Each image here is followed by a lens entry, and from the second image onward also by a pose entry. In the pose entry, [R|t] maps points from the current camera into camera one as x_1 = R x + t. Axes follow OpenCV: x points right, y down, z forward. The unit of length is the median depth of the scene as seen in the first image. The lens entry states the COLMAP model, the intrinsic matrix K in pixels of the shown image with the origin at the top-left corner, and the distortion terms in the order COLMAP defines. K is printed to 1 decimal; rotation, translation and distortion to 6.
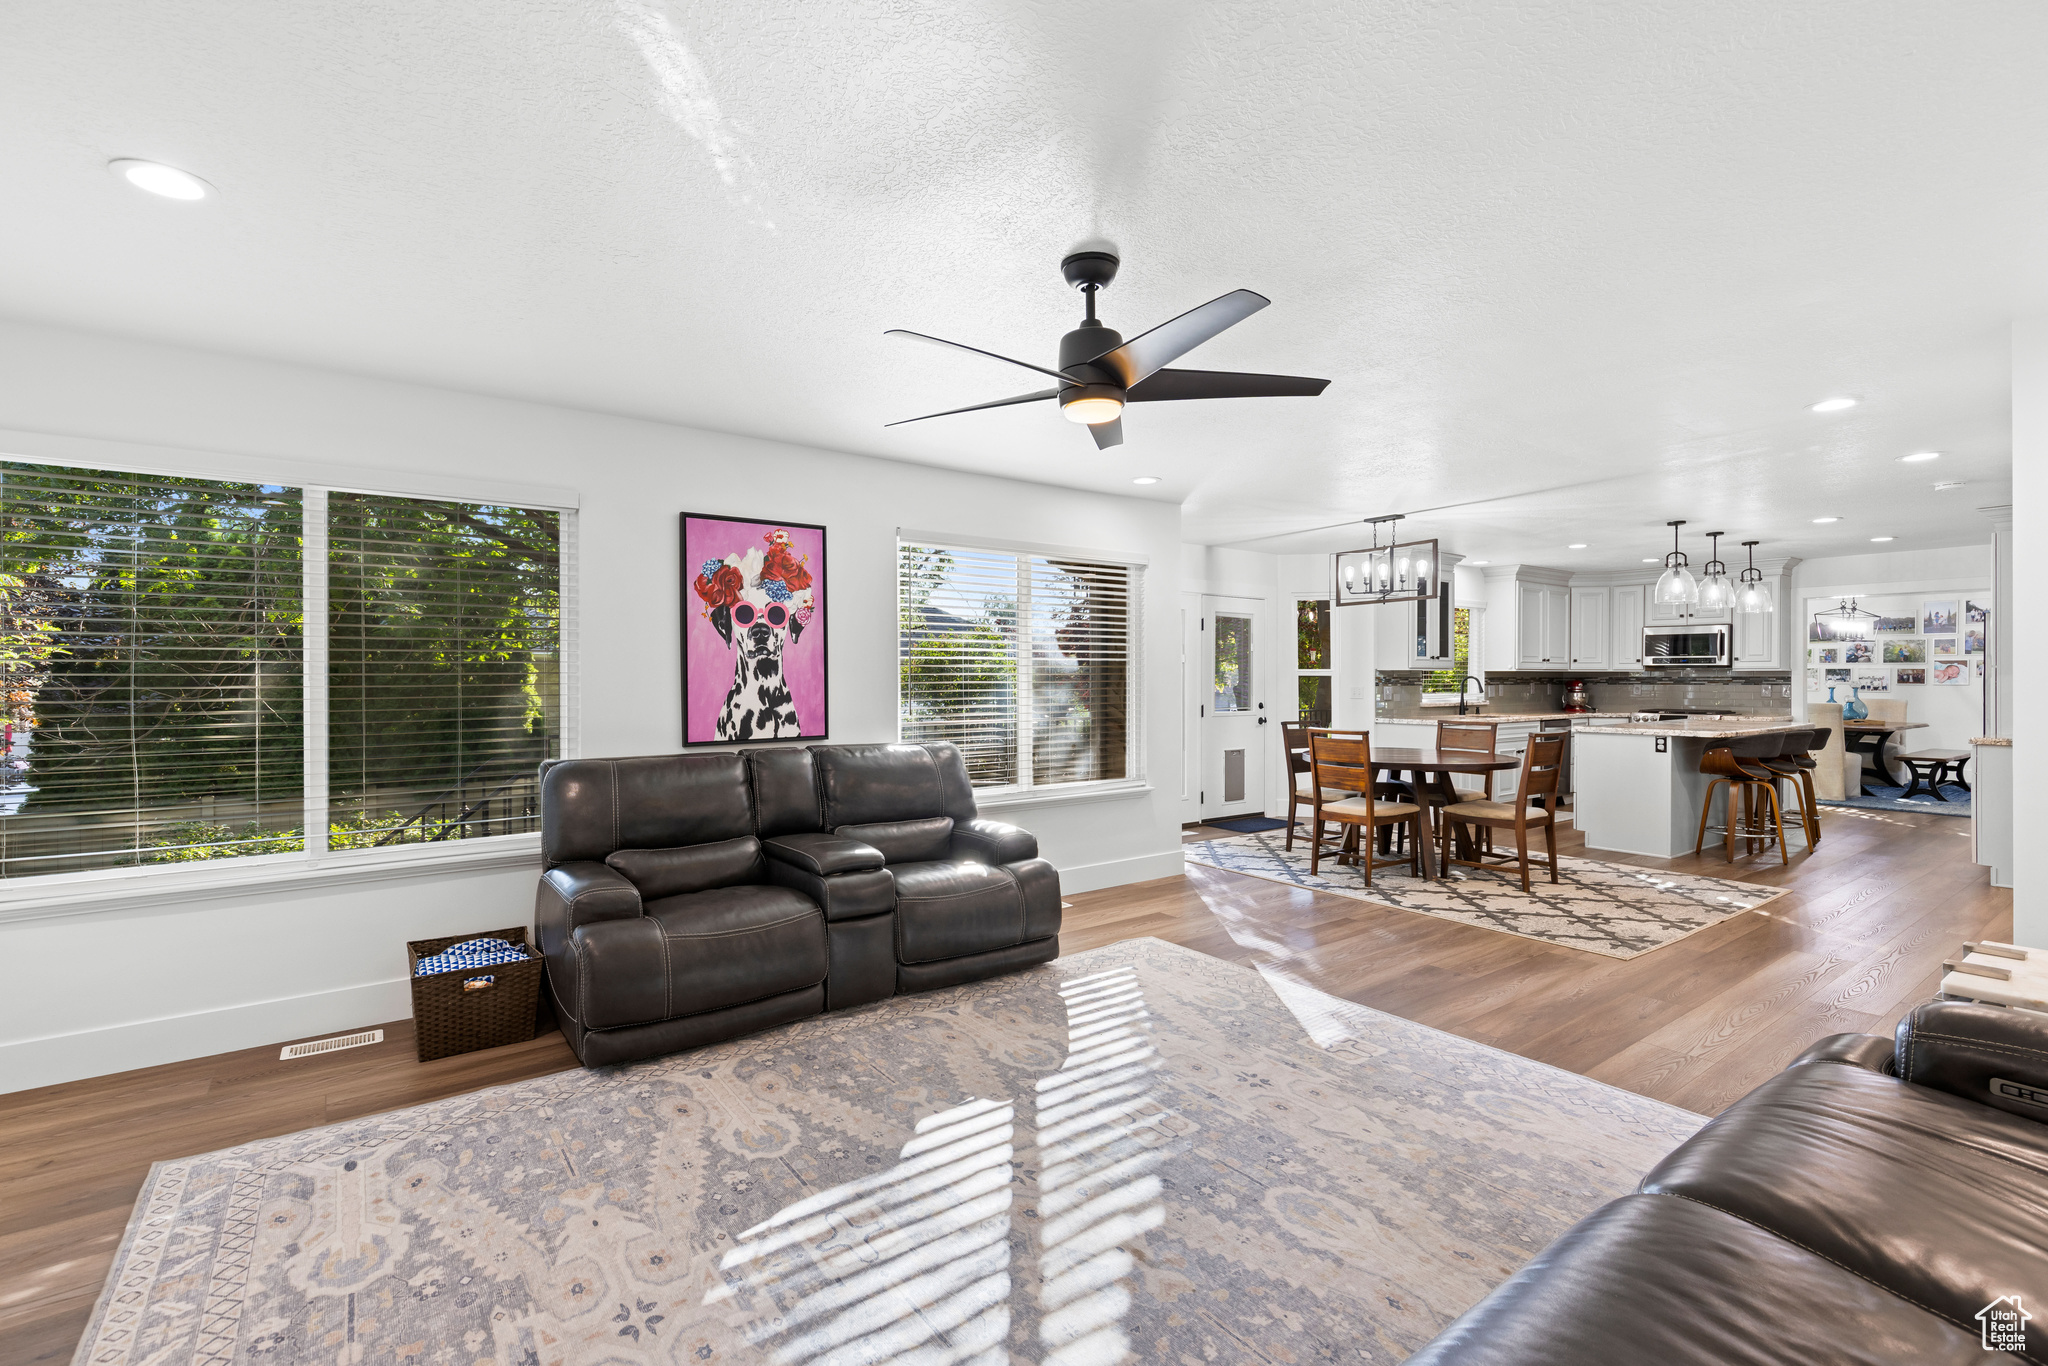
lens RADIAL K [[919.5, 0, 1010.9], [0, 919.5, 684.7], [0, 0, 1]] dist [0.005302, -0.002123]
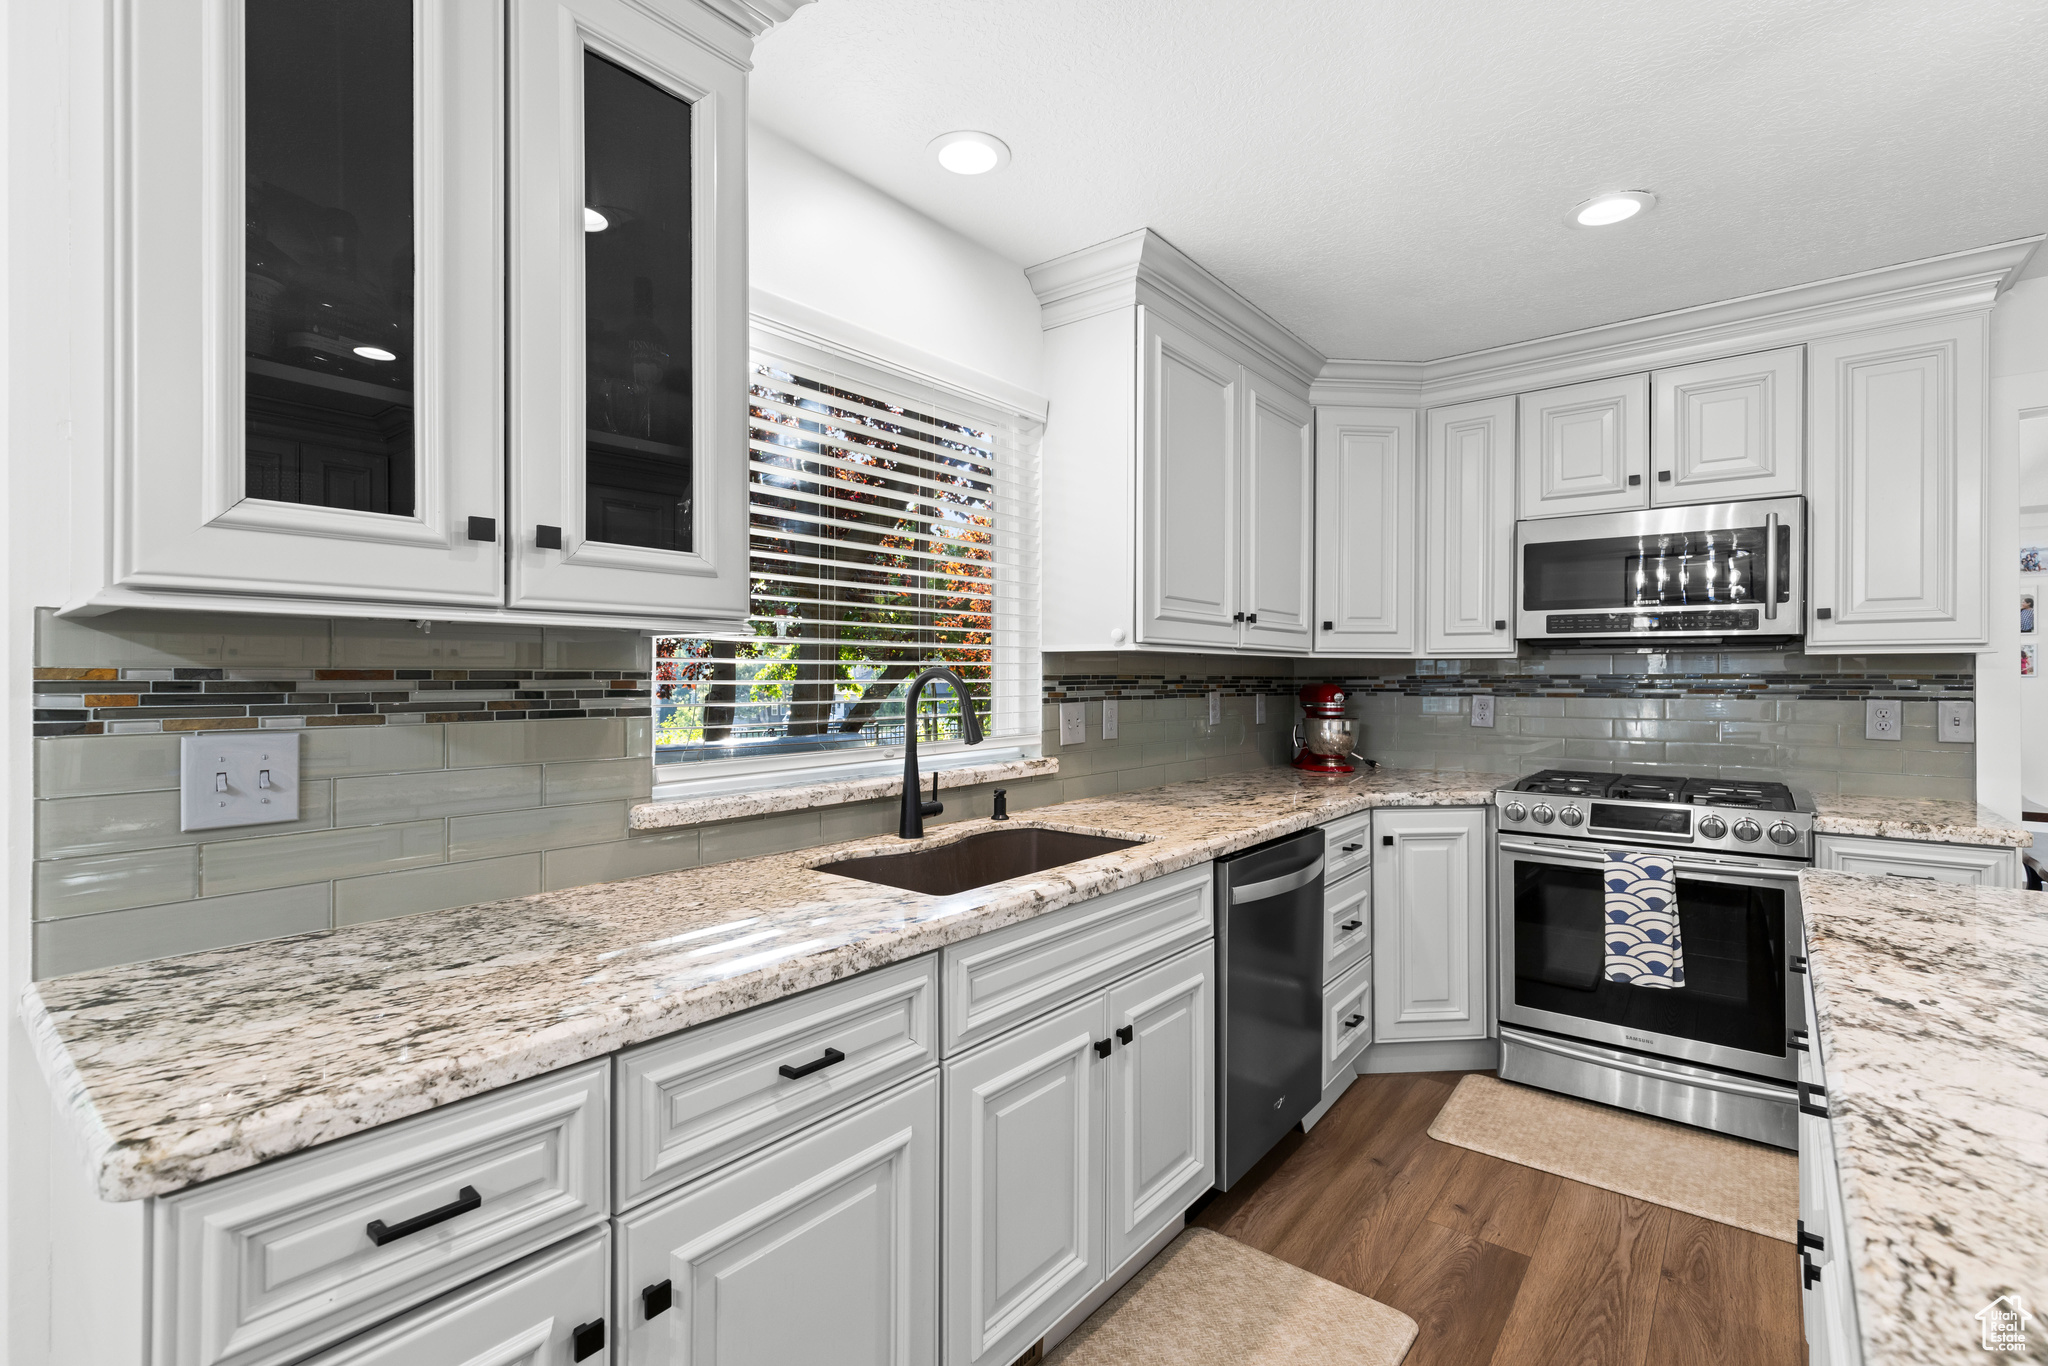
lens RADIAL K [[919.5, 0, 1011.6], [0, 919.5, 674.2], [0, 0, 1]] dist [0.005302, -0.002123]
pose [[0.969129, 0.002508, 0.246540, 1.110343], [-0.000053, 0.999950, -0.009961, -0.013645], [-0.246552, 0.009640, 0.969082, 1.866041]]
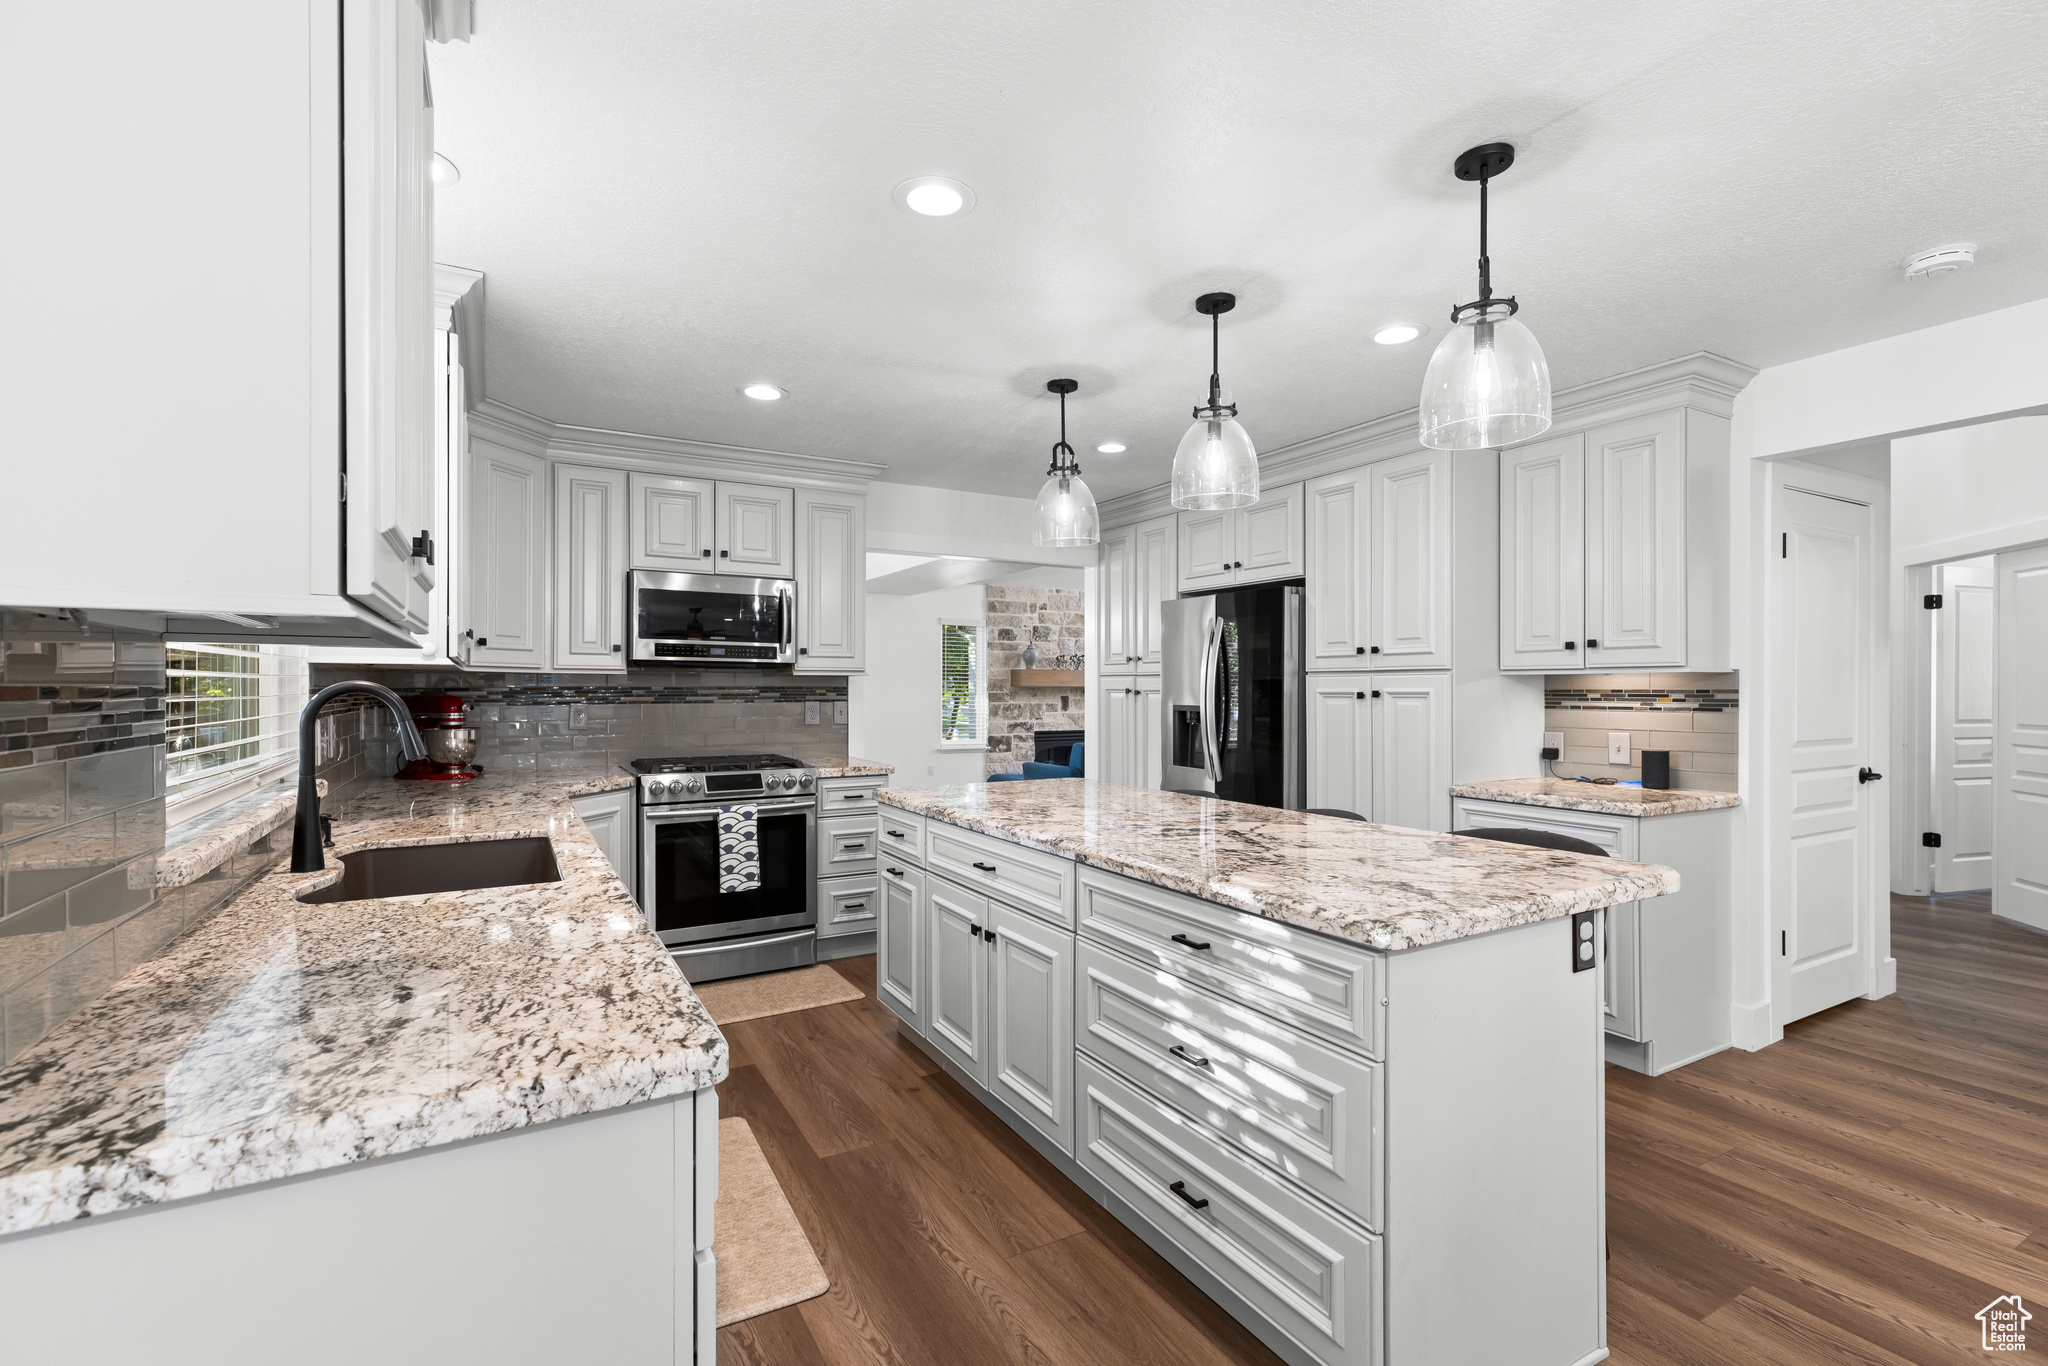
lens RADIAL K [[919.5, 0, 1011.9], [0, 919.5, 690.6], [0, 0, 1]] dist [0.005302, -0.002123]
pose [[0.123098, -0.002947, 0.992390, 0.736878], [0.005653, 0.999981, 0.002268, -0.017386], [-0.992378, 0.005330, 0.123112, 1.980204]]
